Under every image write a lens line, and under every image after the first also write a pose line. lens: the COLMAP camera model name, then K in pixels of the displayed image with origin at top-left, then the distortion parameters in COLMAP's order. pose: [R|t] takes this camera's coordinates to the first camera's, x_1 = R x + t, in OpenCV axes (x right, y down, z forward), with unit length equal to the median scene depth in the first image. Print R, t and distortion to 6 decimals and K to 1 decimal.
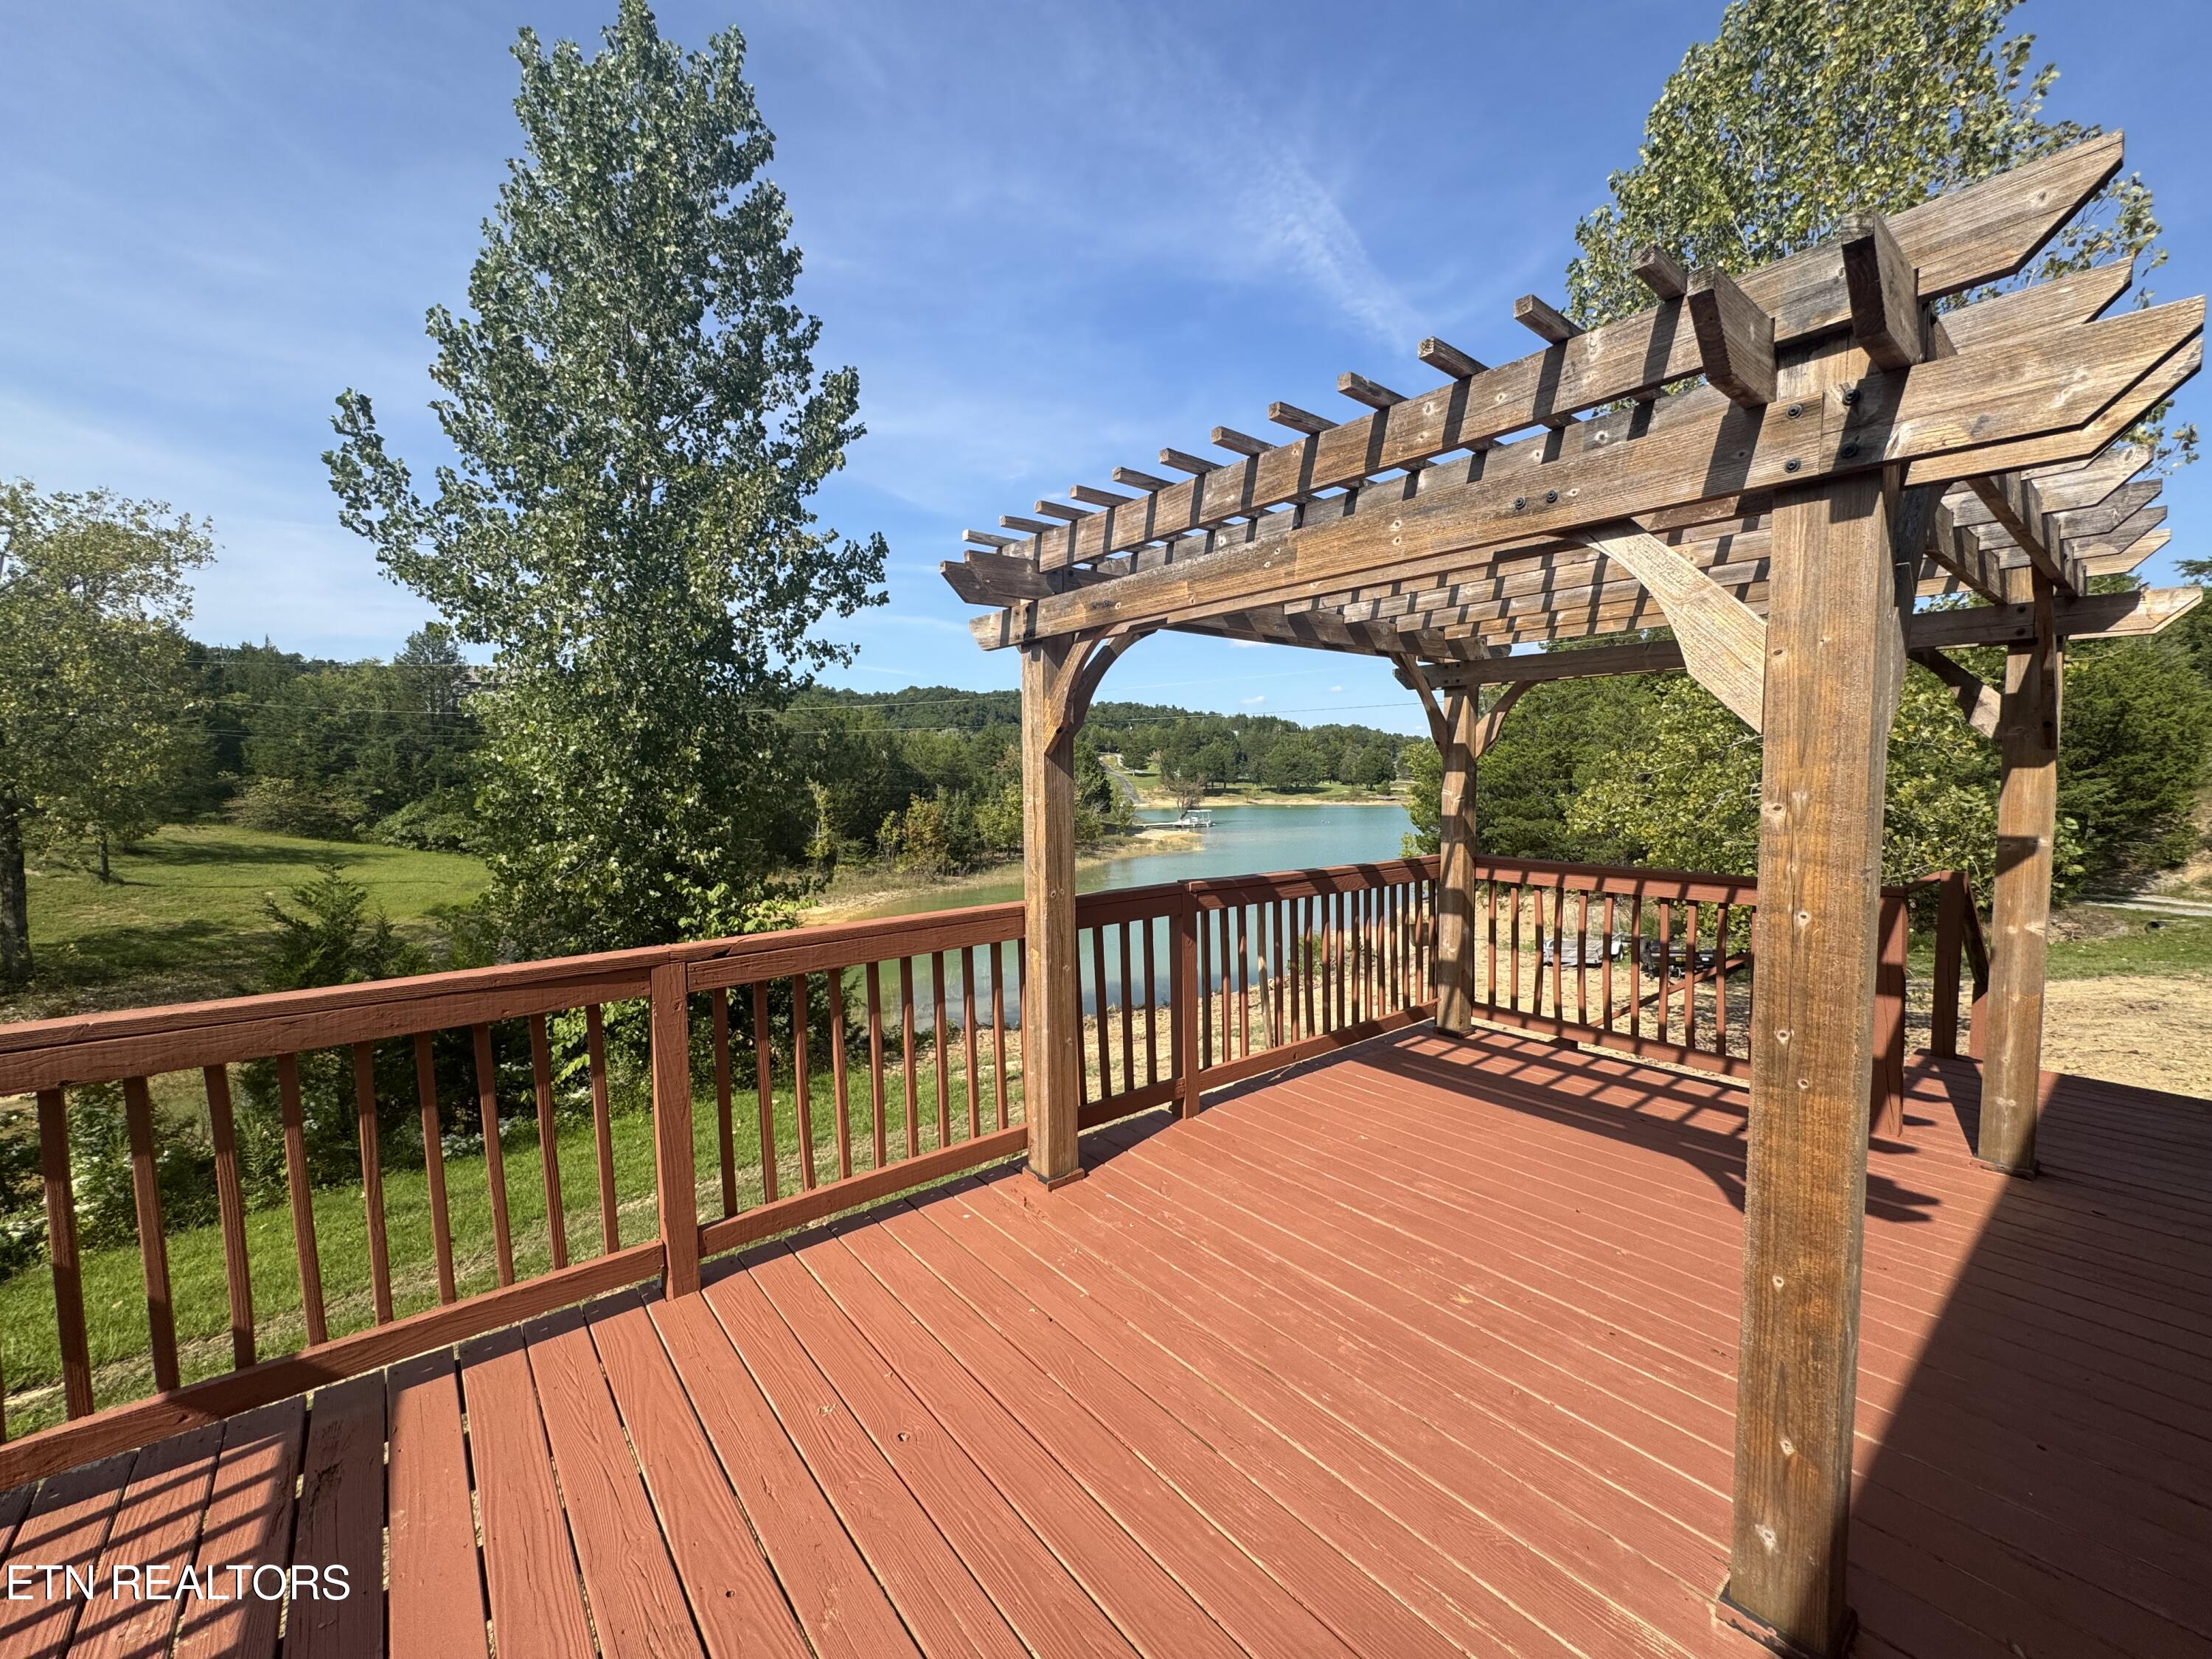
lens RADIAL K [[878.6, 0, 1111.0], [0, 878.6, 832.7], [0, 0, 1]] dist [-0.002138, -0.000304]
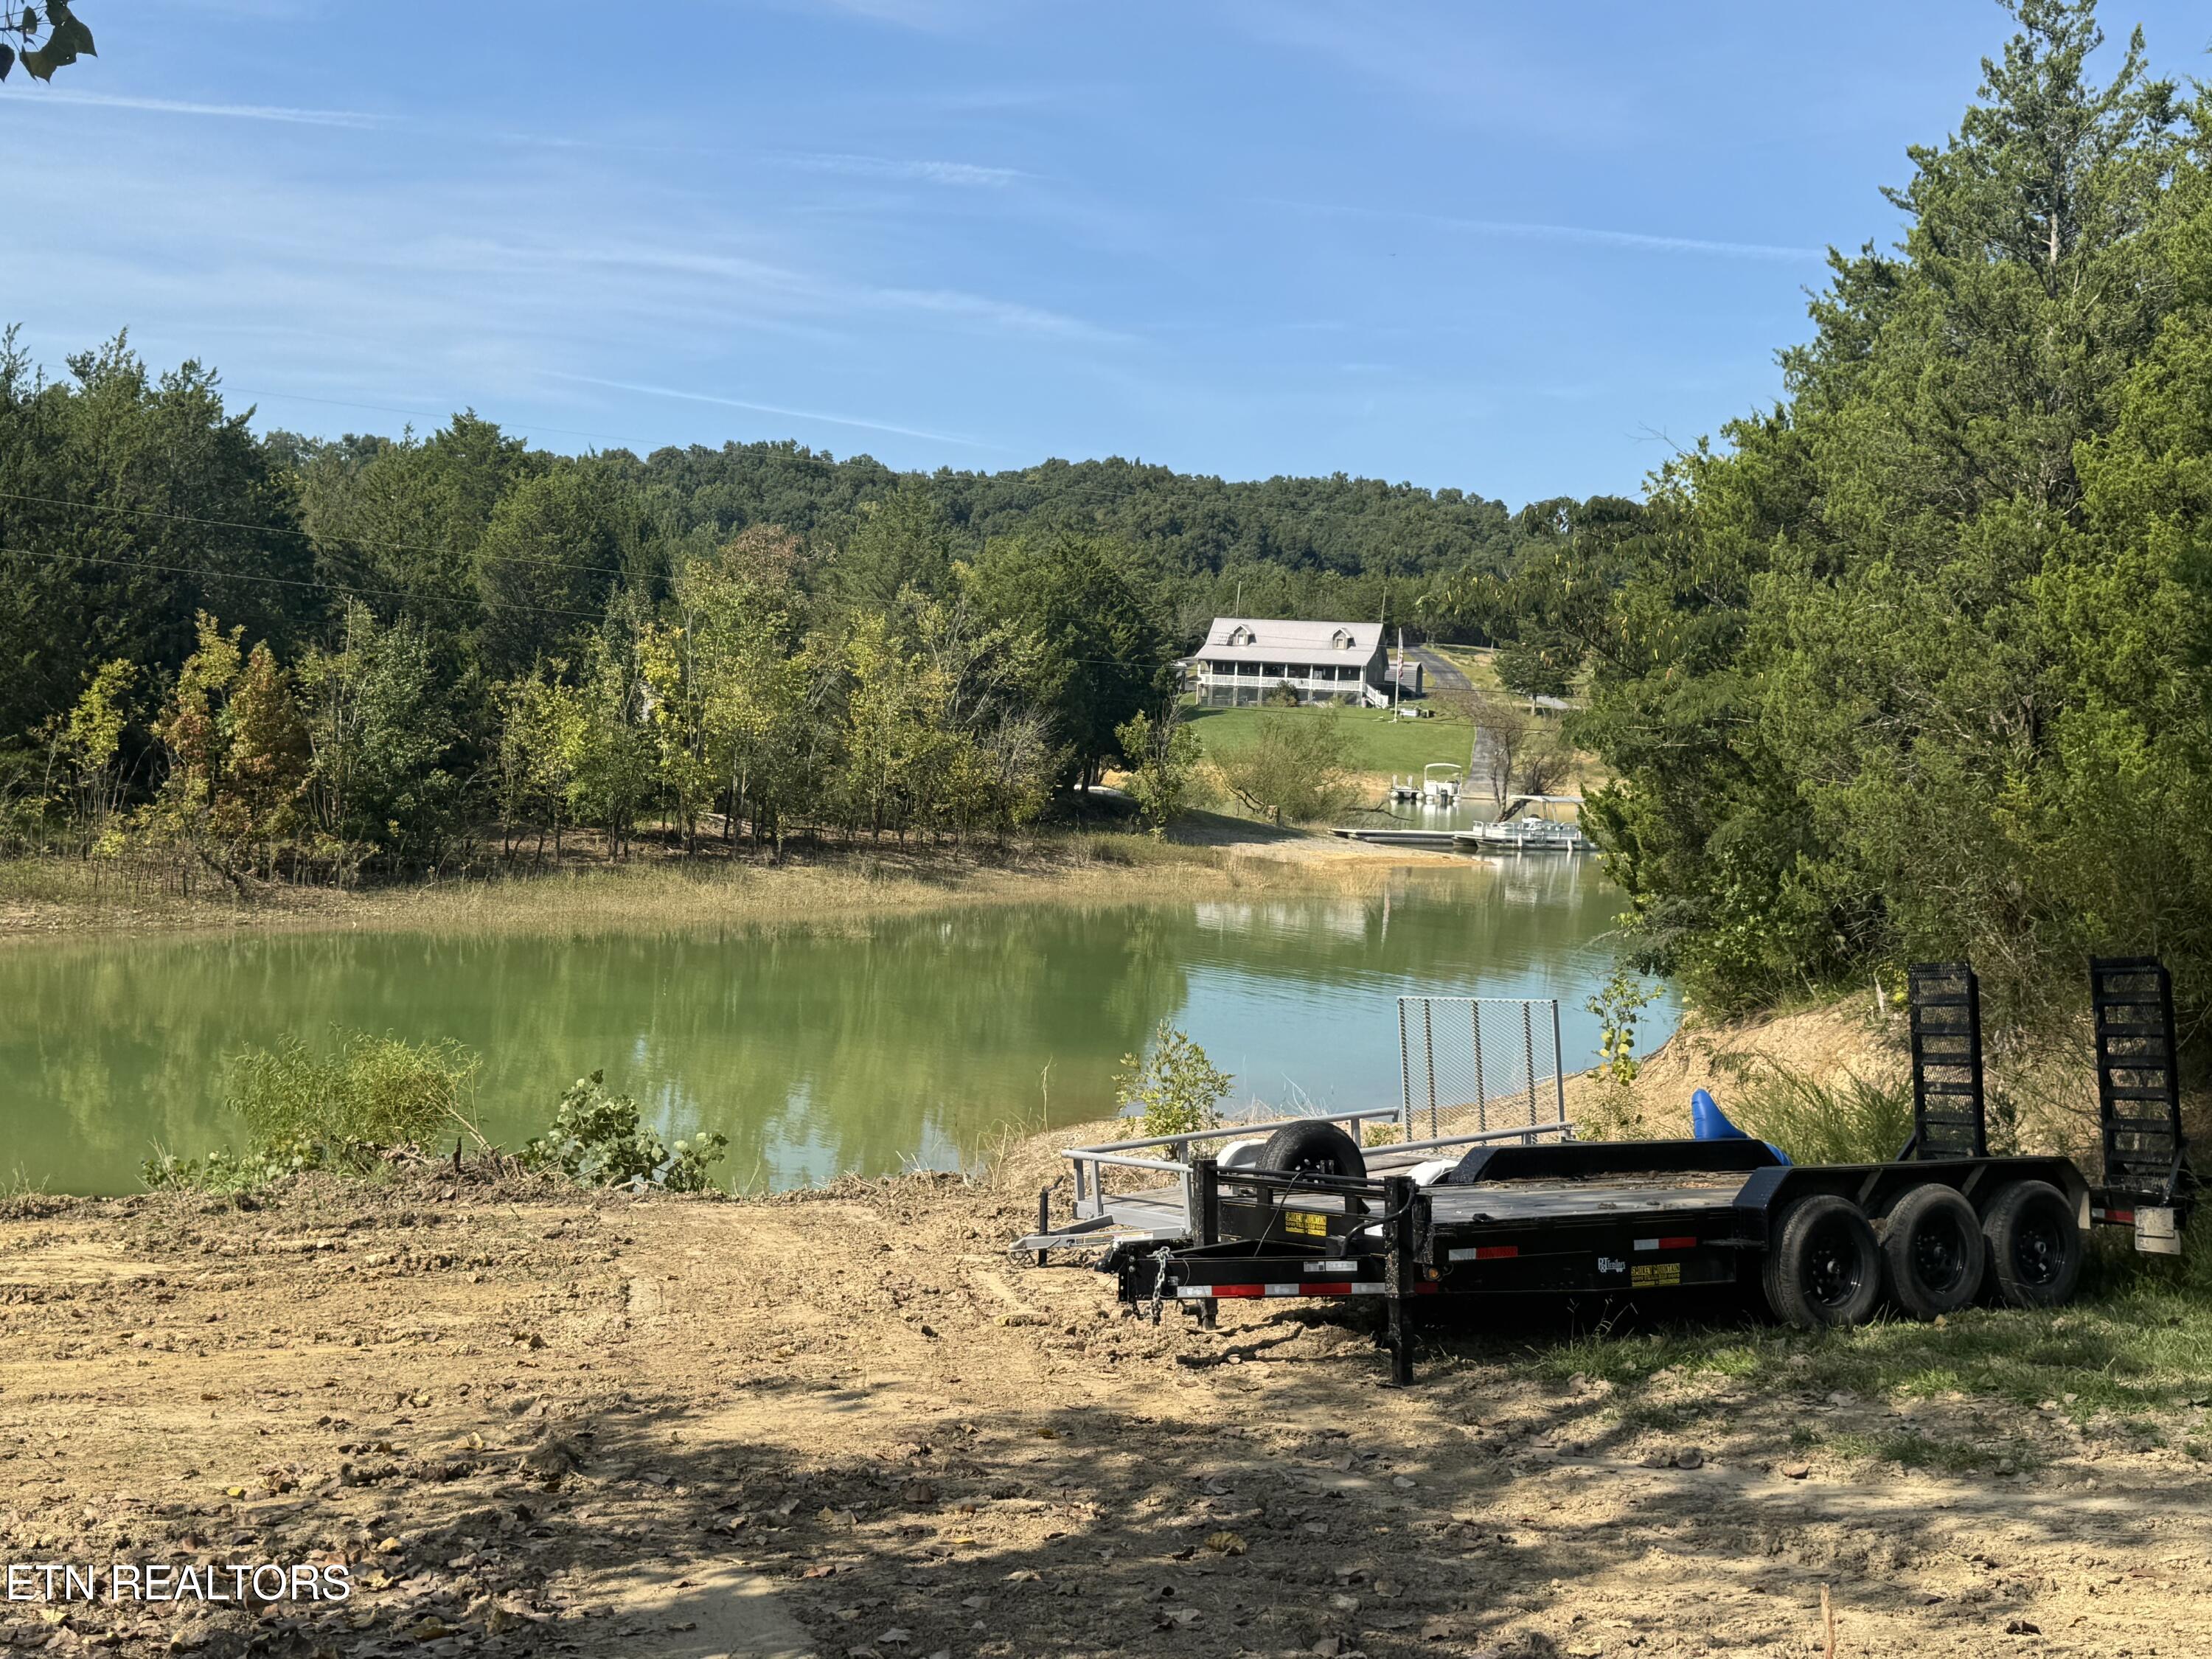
lens RADIAL K [[2529.4, 0, 1113.1], [0, 2529.4, 827.9], [0, 0, 1]] dist [0.107795, 0.000000]
pose [[0.977162, 0.061137, -0.203509, 0.219865], [-0.066755, 0.997552, -0.020847, 0.023633], [0.201737, 0.033956, 0.978851, 0.146680]]
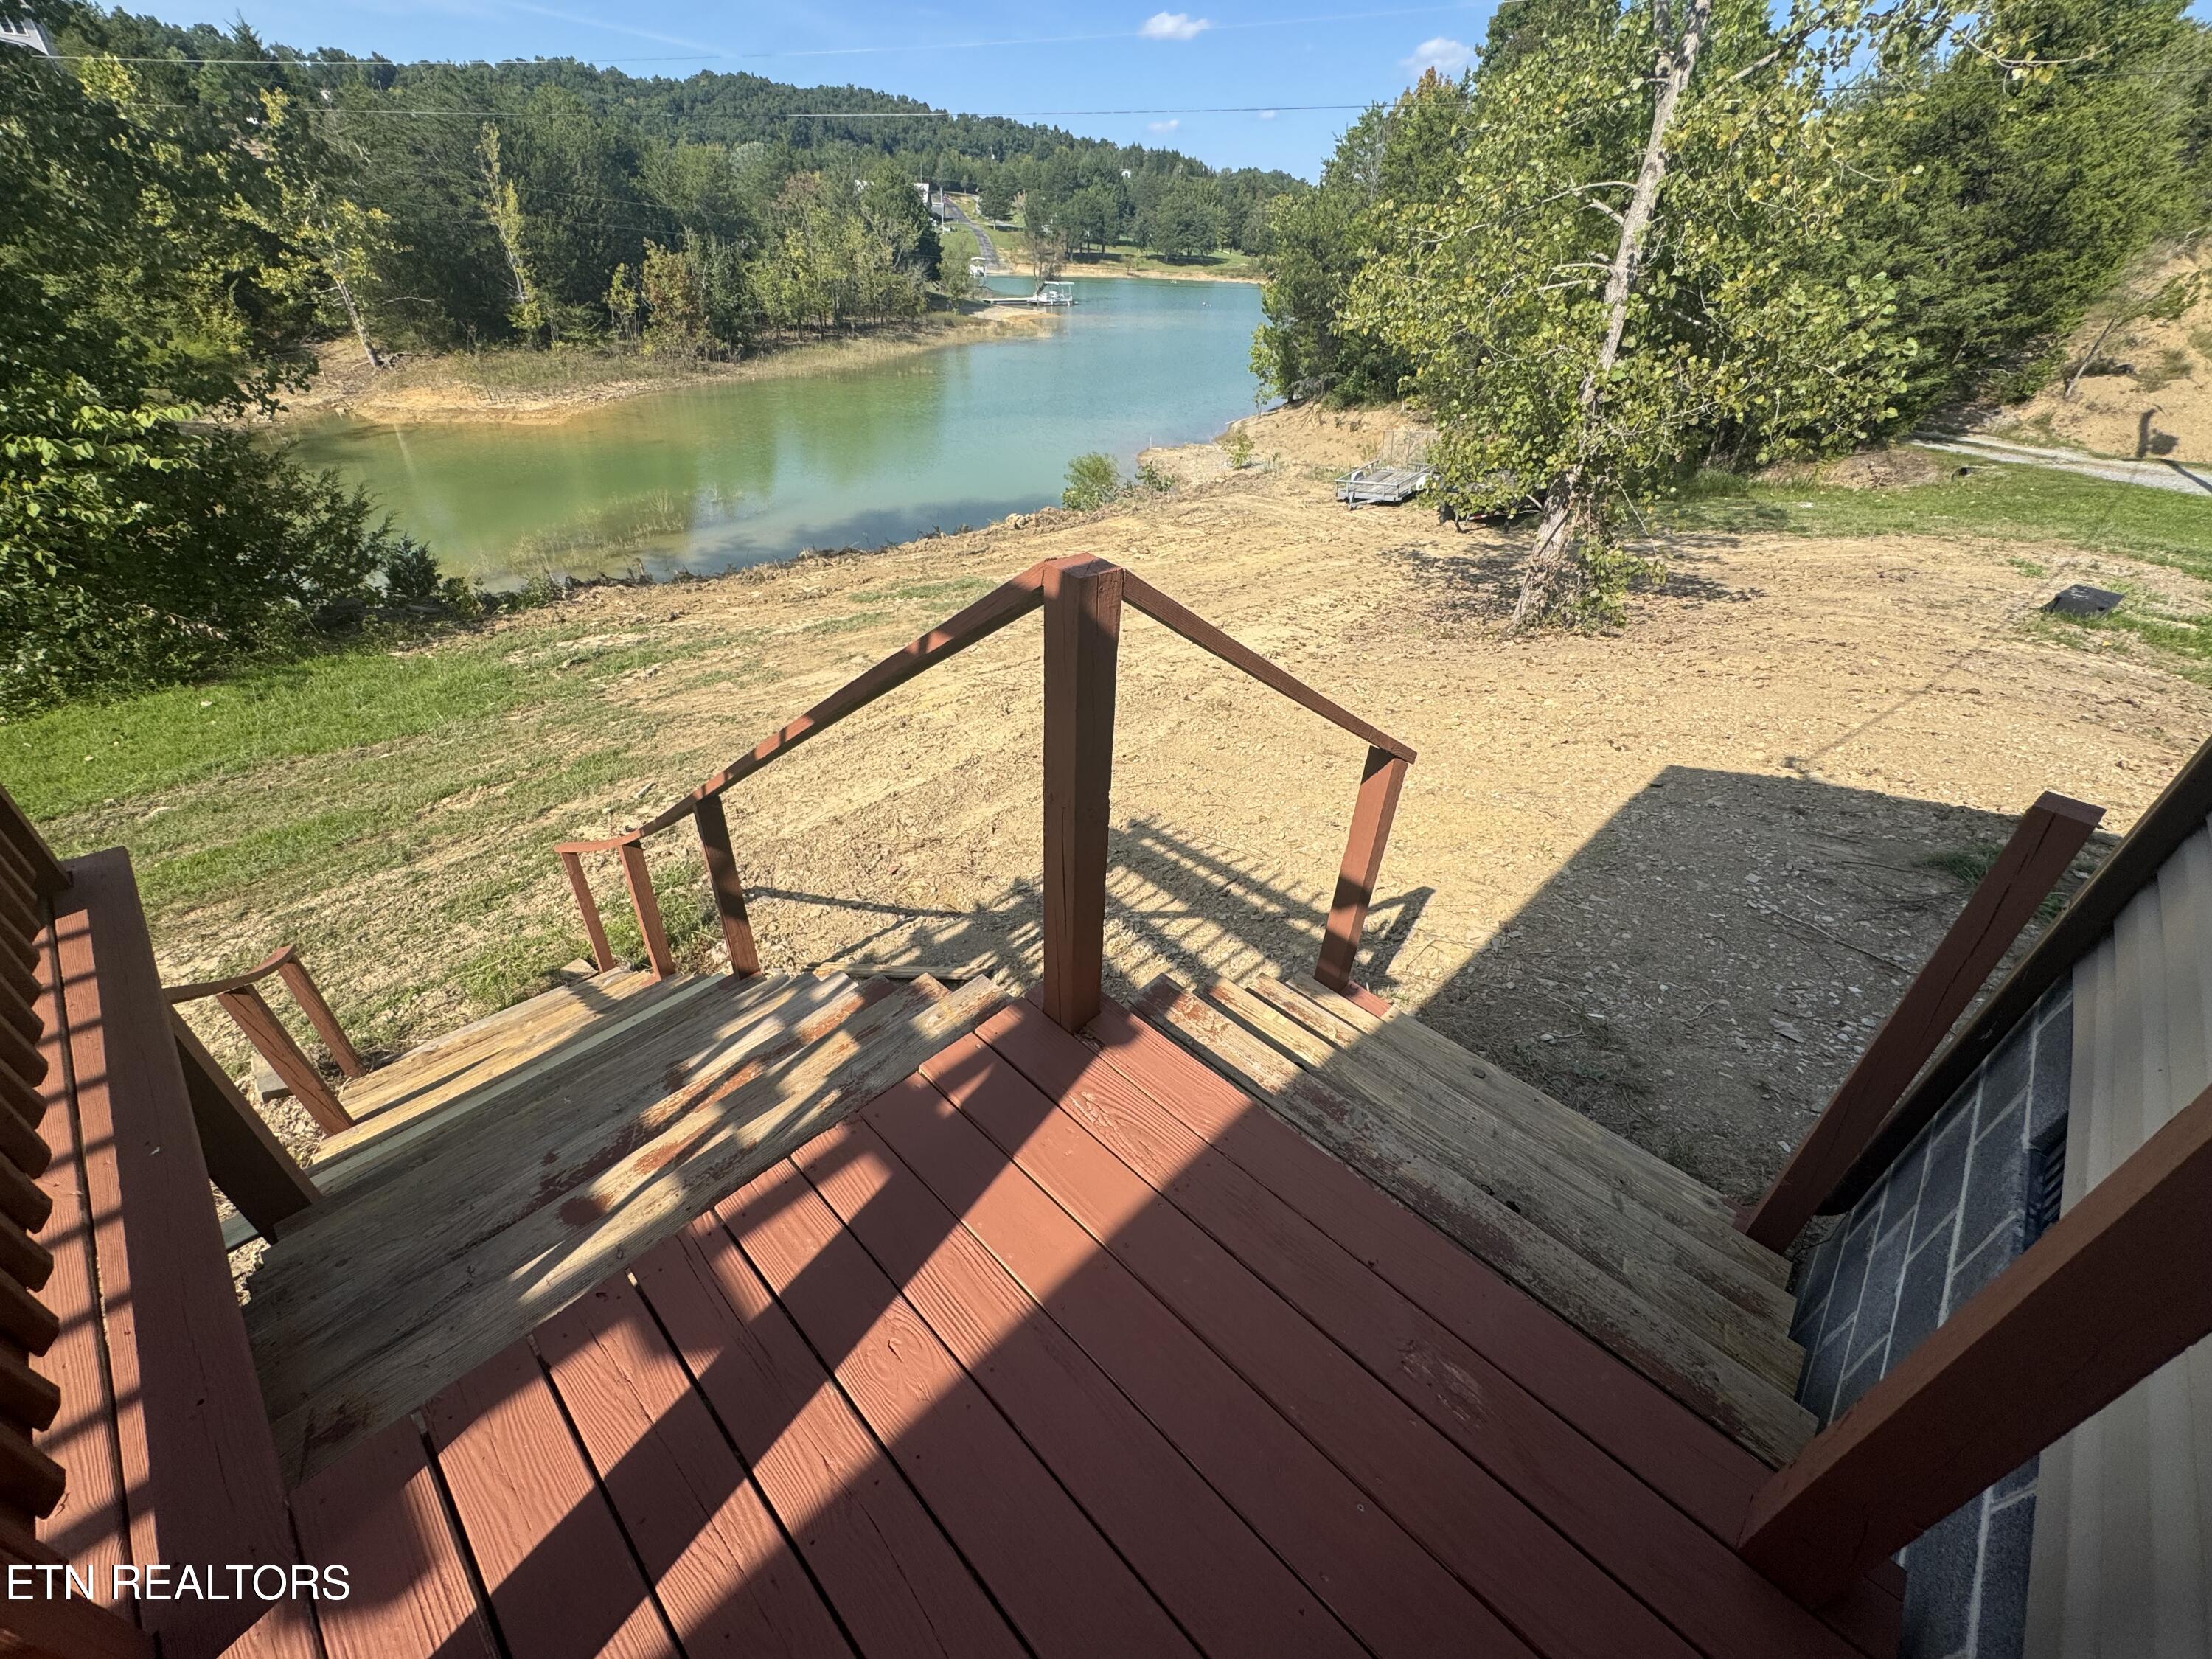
lens RADIAL K [[878.6, 0, 1109.0], [0, 878.6, 824.7], [0, 0, 1]] dist [-0.002138, -0.000304]
pose [[0.992163, -0.029184, 0.121496, 0.051449], [-0.036117, 0.863855, 0.502443, -0.001461], [-0.119618, -0.502894, 0.856031, 0.038092]]
